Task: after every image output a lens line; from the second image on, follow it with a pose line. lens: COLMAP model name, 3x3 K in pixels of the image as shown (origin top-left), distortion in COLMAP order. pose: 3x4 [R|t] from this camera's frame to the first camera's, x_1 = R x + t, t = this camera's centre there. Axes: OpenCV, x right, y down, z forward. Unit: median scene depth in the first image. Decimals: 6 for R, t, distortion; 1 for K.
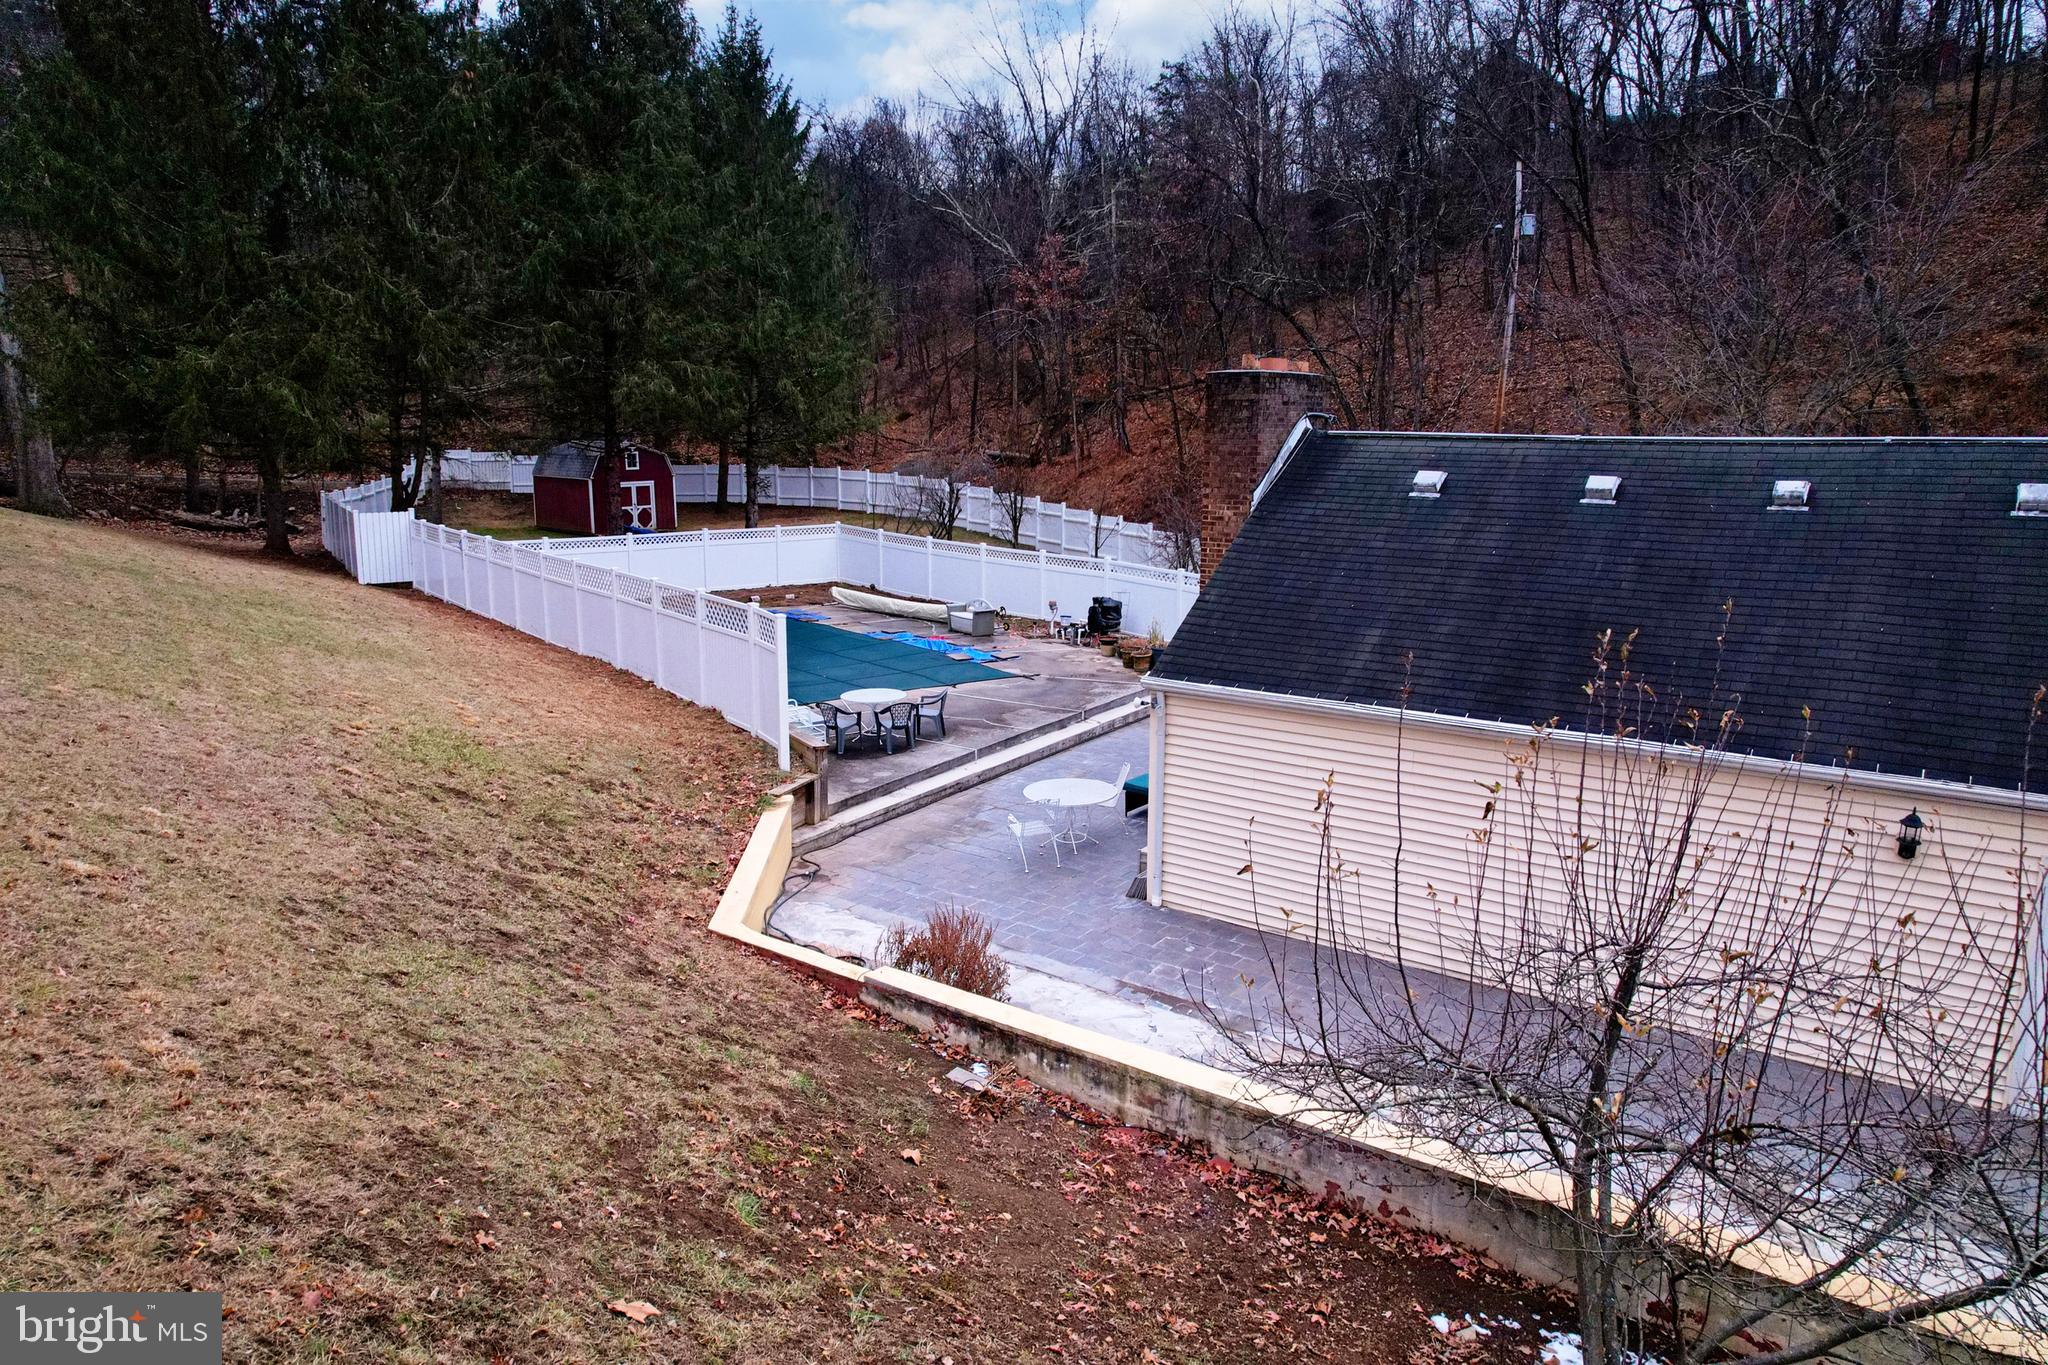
lens RADIAL K [[1311.5, 0, 1024.0], [0, 1311.5, 682.5], [0, 0, 1]] dist [-0.084802, 0.076556]
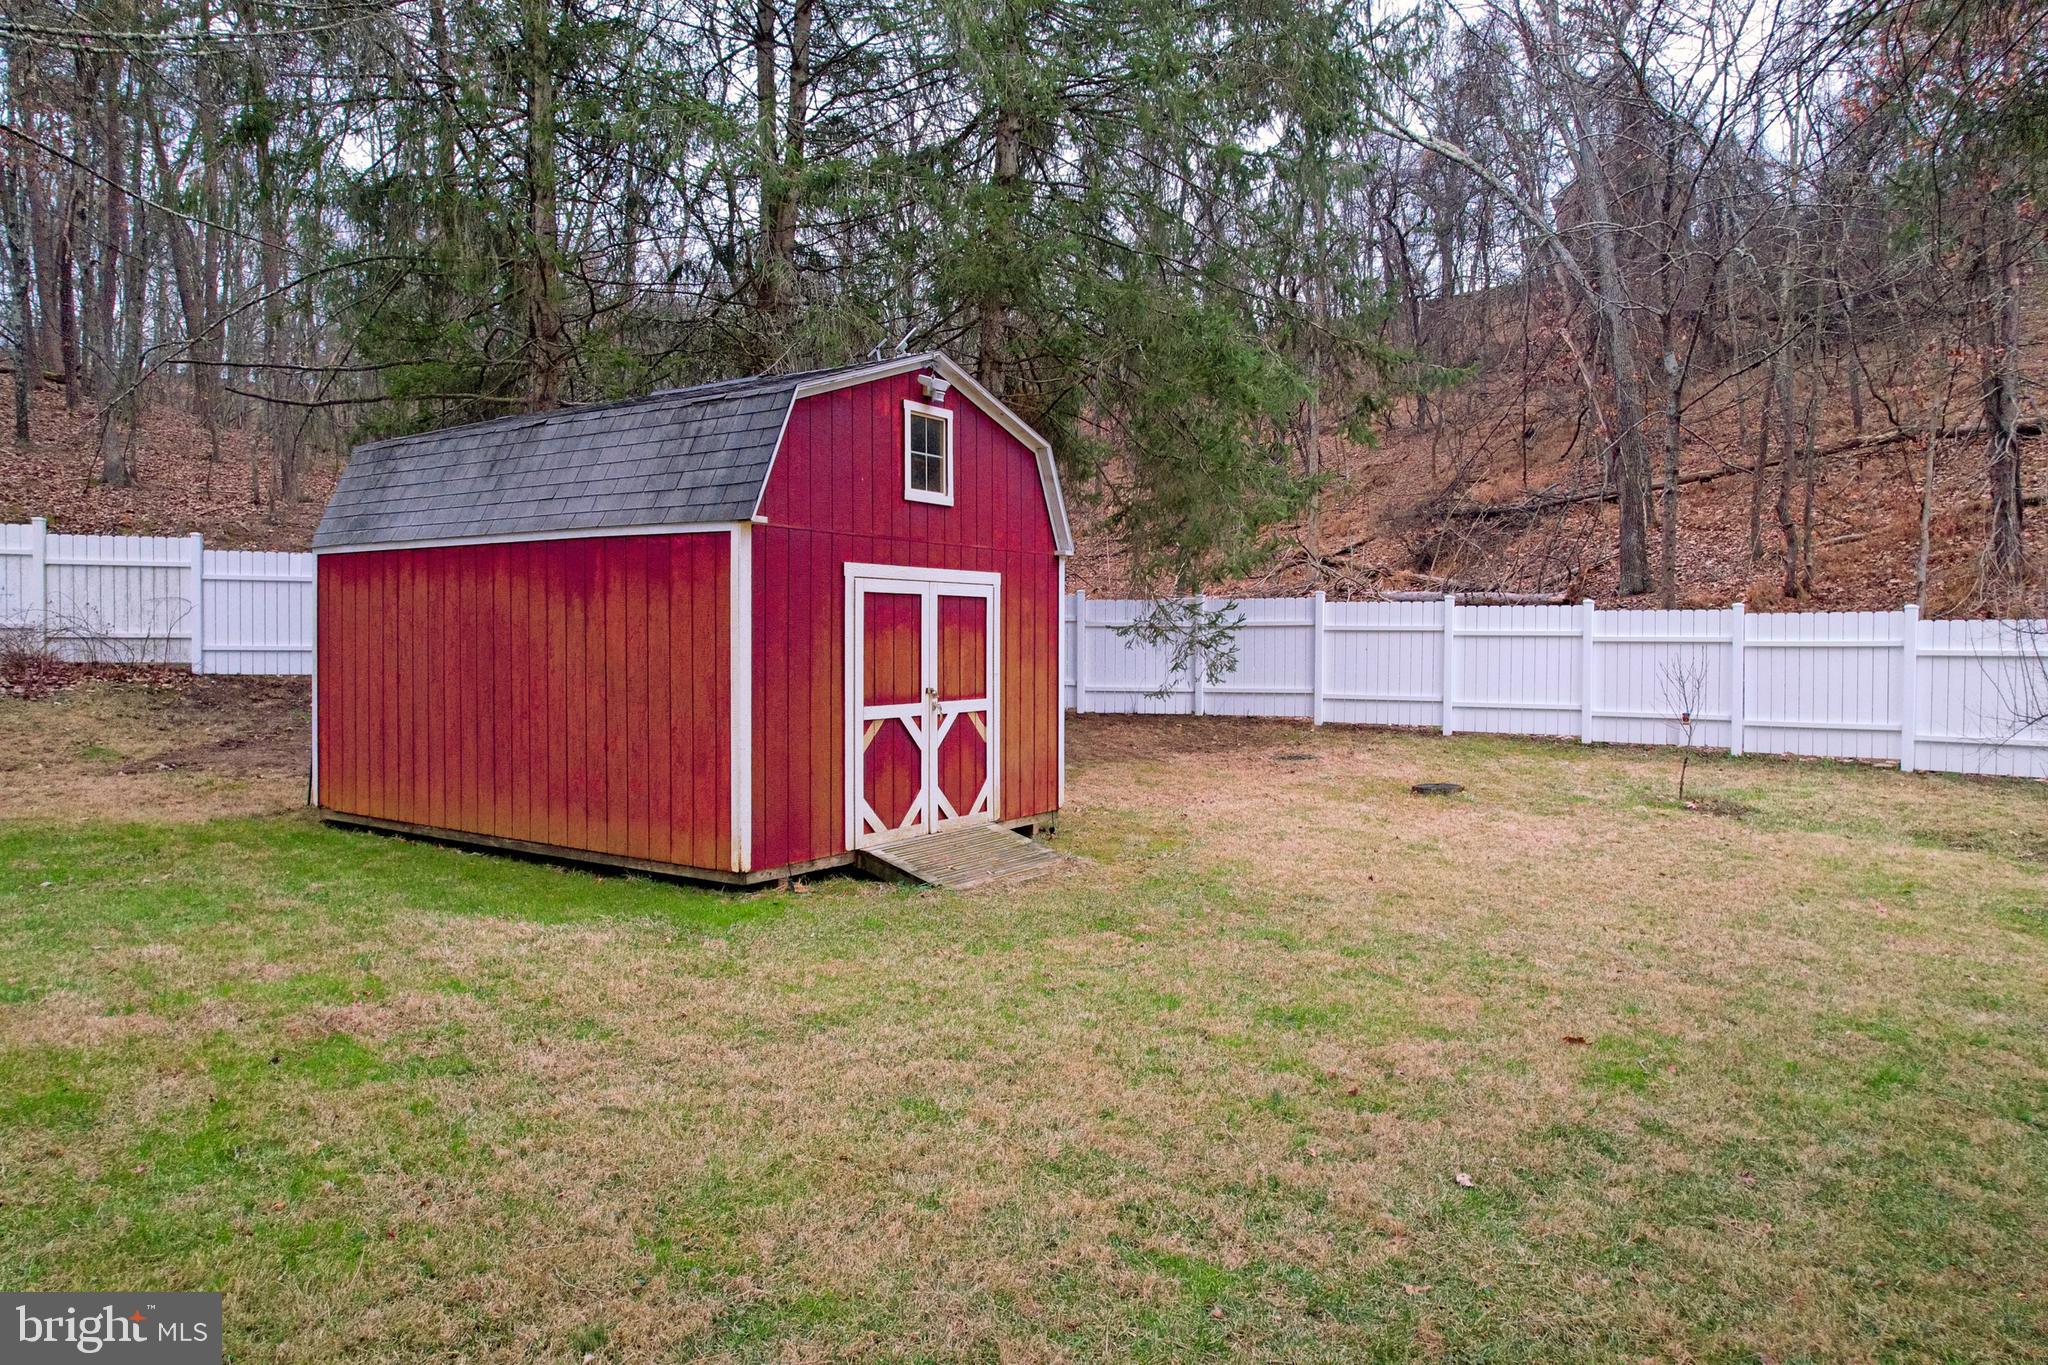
lens RADIAL K [[1311.5, 0, 1024.0], [0, 1311.5, 682.5], [0, 0, 1]] dist [-0.084802, 0.076556]
pose [[0.981670, -0.001164, 0.190584, -0.319102], [0.035948, 0.983164, -0.179156, -0.103983], [-0.187167, 0.182723, 0.965184, 0.813799]]
